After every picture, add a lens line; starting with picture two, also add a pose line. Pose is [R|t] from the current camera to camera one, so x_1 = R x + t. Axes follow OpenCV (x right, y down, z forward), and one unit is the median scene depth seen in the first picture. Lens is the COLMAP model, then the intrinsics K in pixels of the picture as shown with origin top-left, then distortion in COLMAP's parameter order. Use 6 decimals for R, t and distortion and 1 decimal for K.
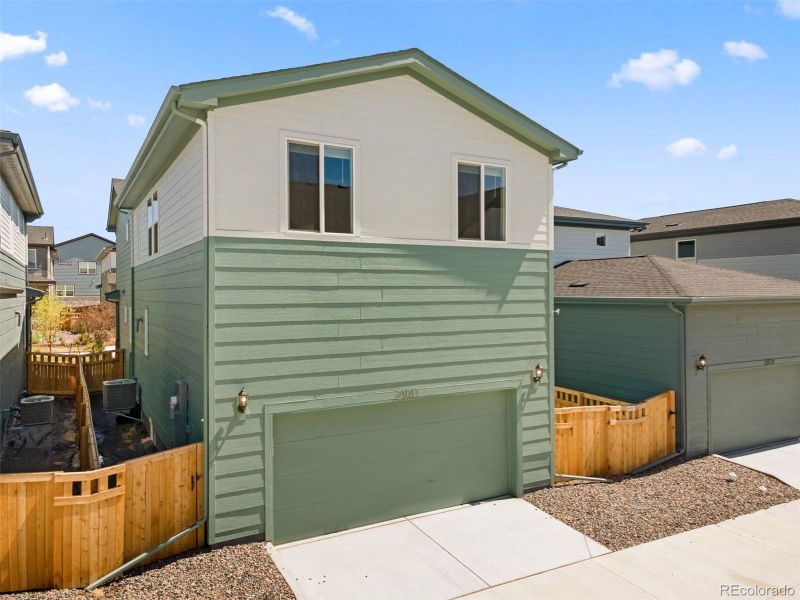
lens RADIAL K [[583.7, 0, 396.9], [0, 583.7, 298.4], [0, 0, 1]] dist [0.033395, 0.001618]
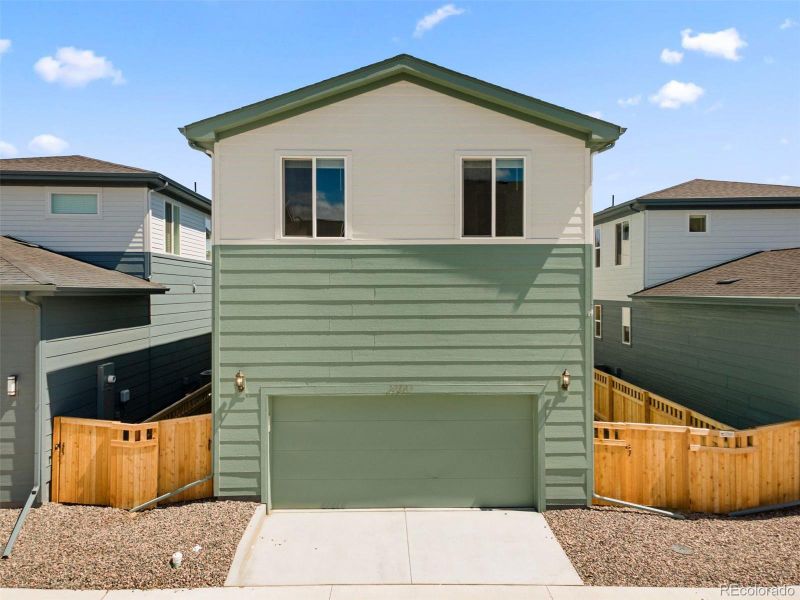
lens RADIAL K [[583.7, 0, 395.0], [0, 583.7, 297.5], [0, 0, 1]] dist [0.033395, 0.001618]
pose [[0.881649, 0.007402, -0.471848, 0.500427], [-0.006279, 0.999972, 0.003954, -0.002606], [0.471864, -0.000523, 0.881671, 0.083285]]
